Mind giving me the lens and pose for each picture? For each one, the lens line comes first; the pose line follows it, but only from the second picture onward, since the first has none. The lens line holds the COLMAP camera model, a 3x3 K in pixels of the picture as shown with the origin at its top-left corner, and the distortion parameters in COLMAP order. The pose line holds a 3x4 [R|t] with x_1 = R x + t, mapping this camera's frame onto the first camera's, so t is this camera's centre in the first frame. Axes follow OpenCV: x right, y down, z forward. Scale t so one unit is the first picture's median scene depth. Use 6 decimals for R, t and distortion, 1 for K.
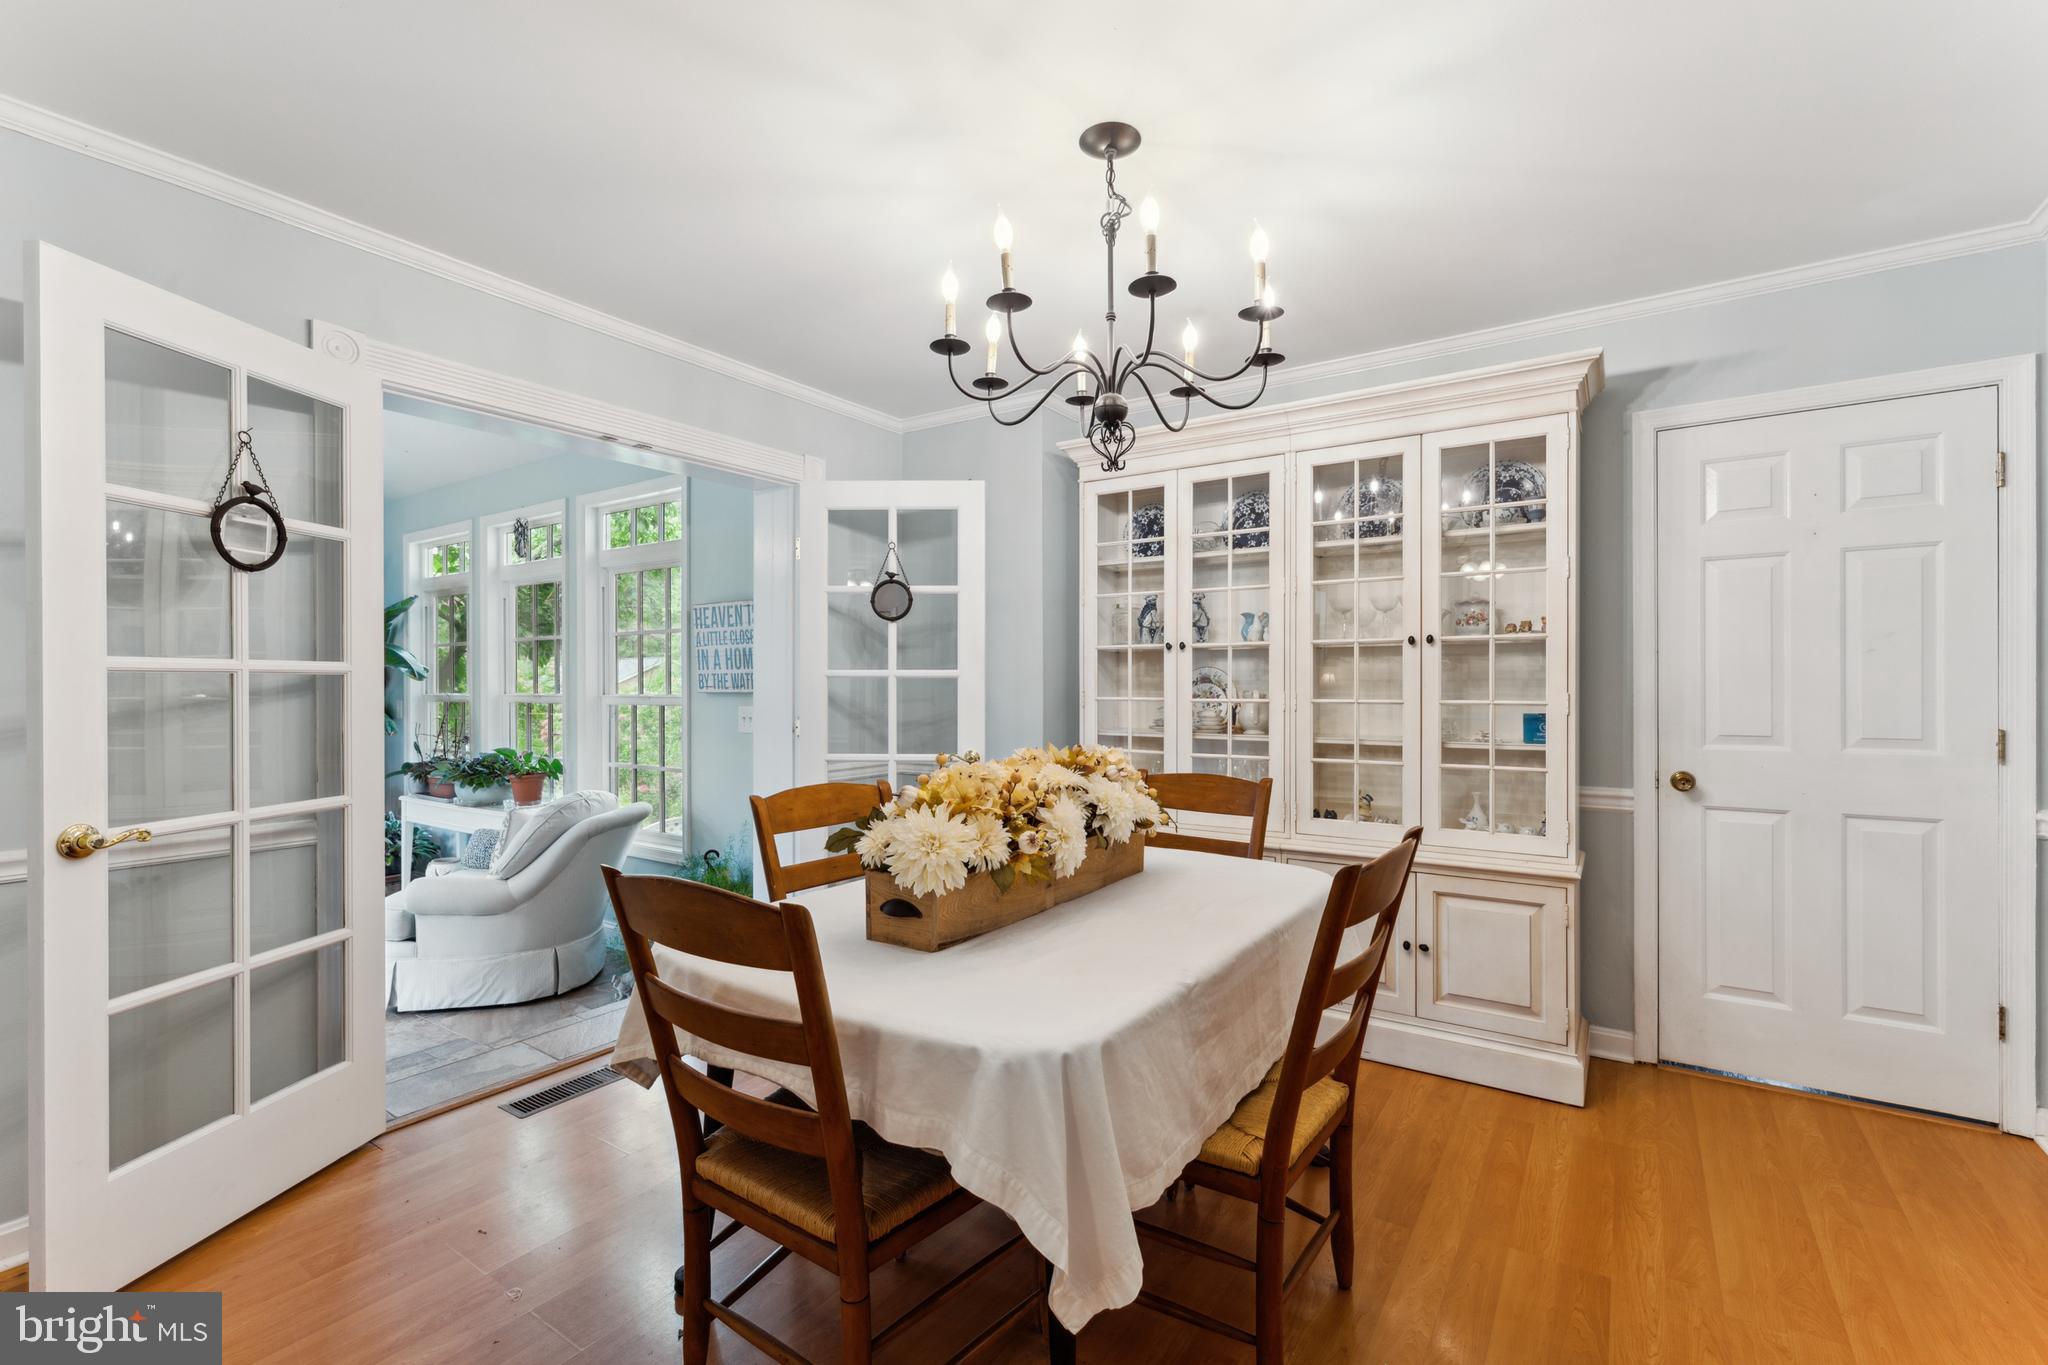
lens RADIAL K [[885.6, 0, 1025.1], [0, 885.6, 690.6], [0, 0, 1]] dist [0.002624, 0.000057]
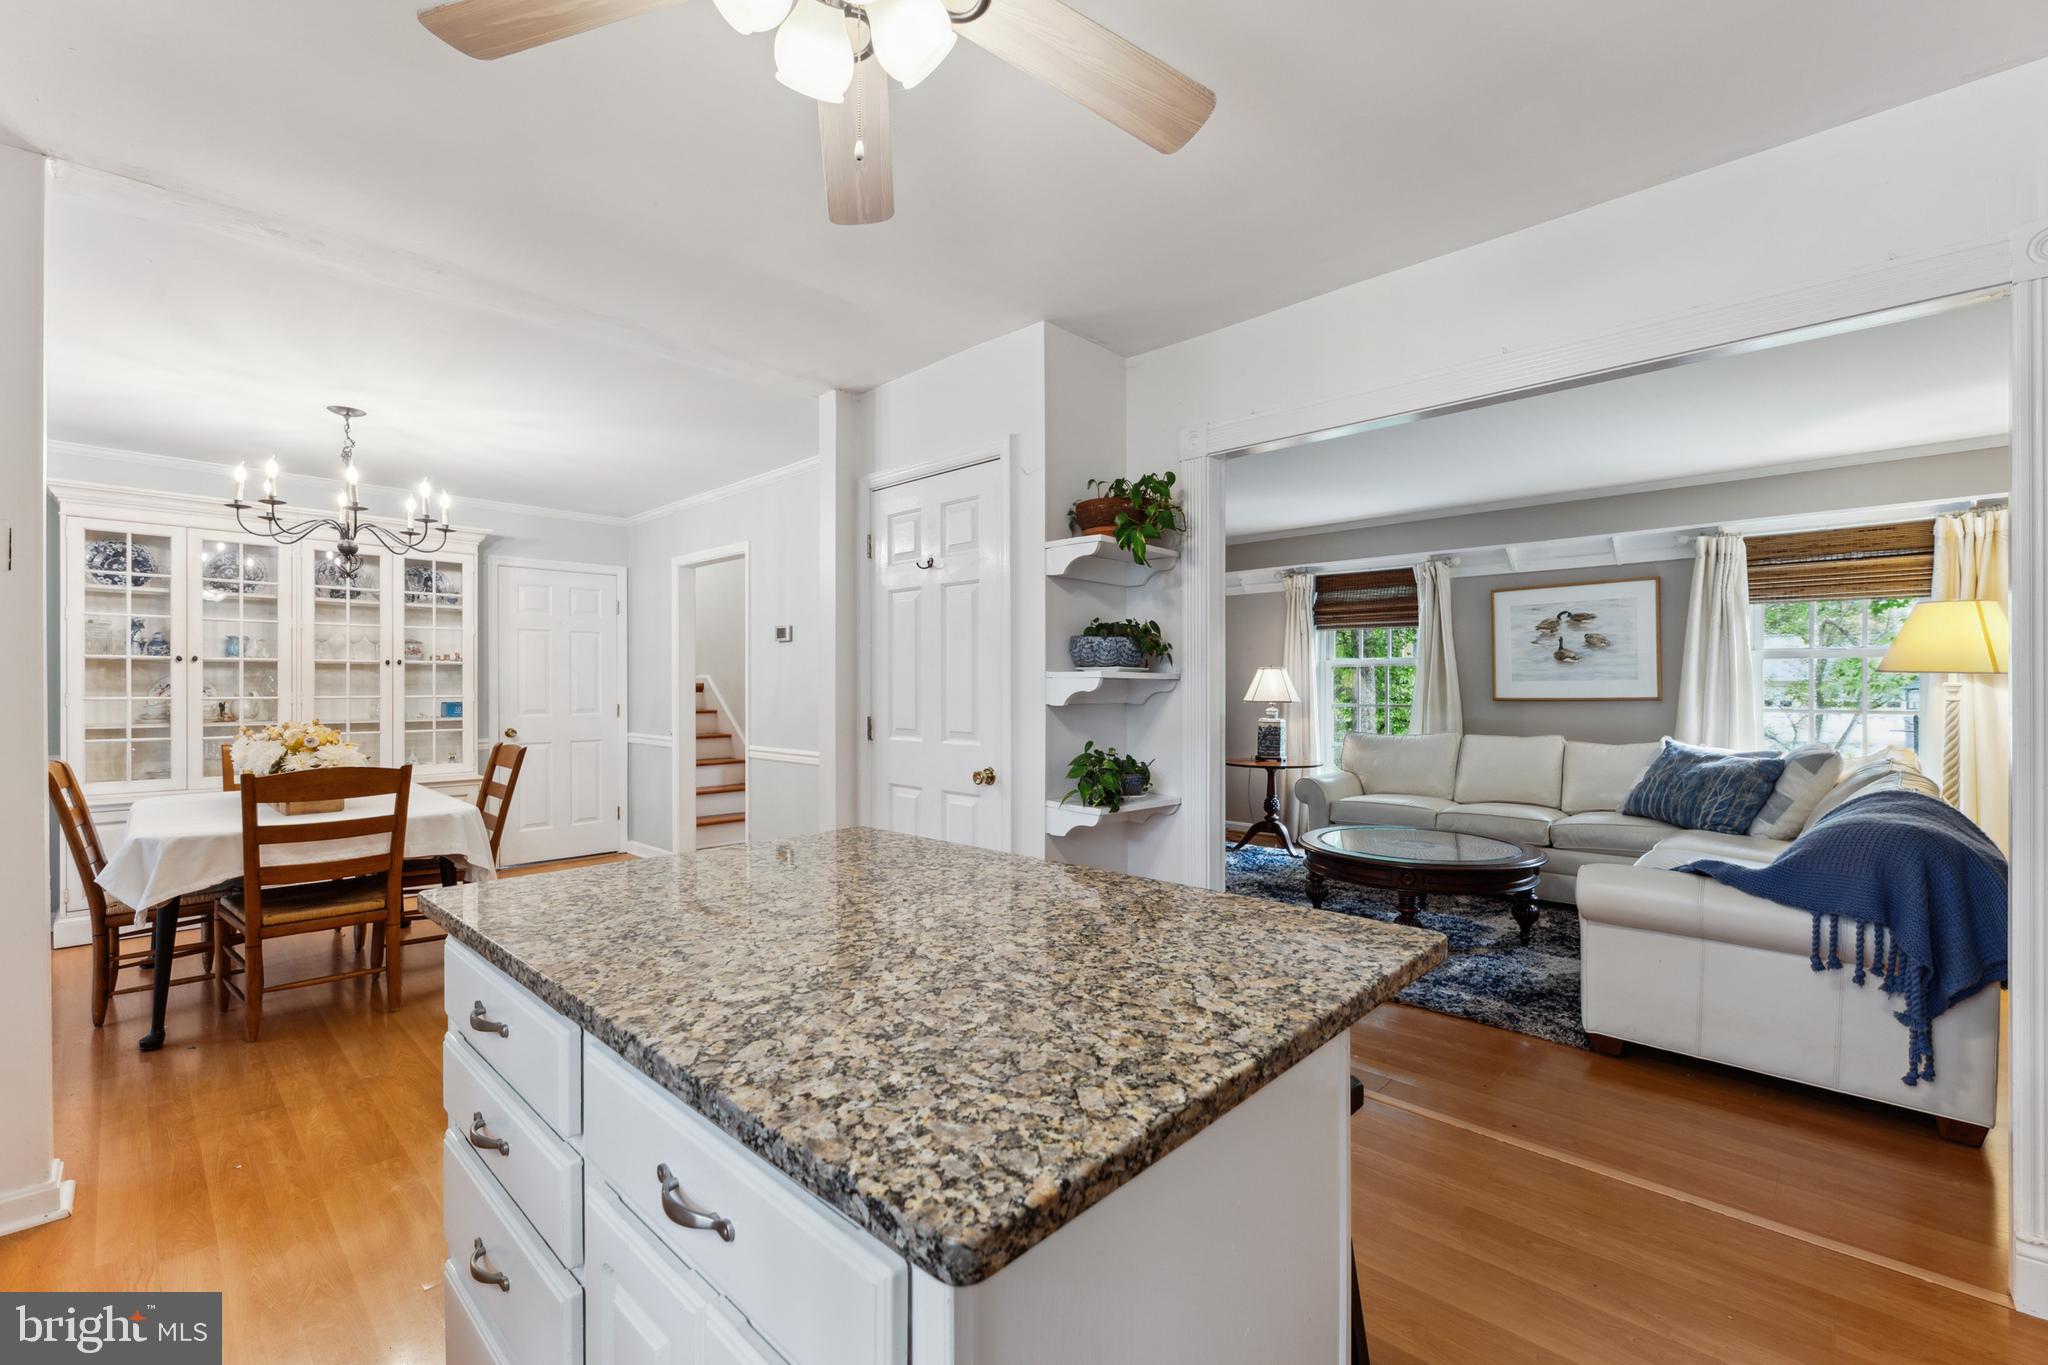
lens RADIAL K [[885.6, 0, 1025.0], [0, 885.6, 686.3], [0, 0, 1]] dist [0.002624, 0.000057]
pose [[0.175949, 0.000976, 0.984399, -1.078740], [0.007282, 0.999971, -0.002294, 0.004647], [-0.984372, 0.007572, 0.175936, -0.560169]]
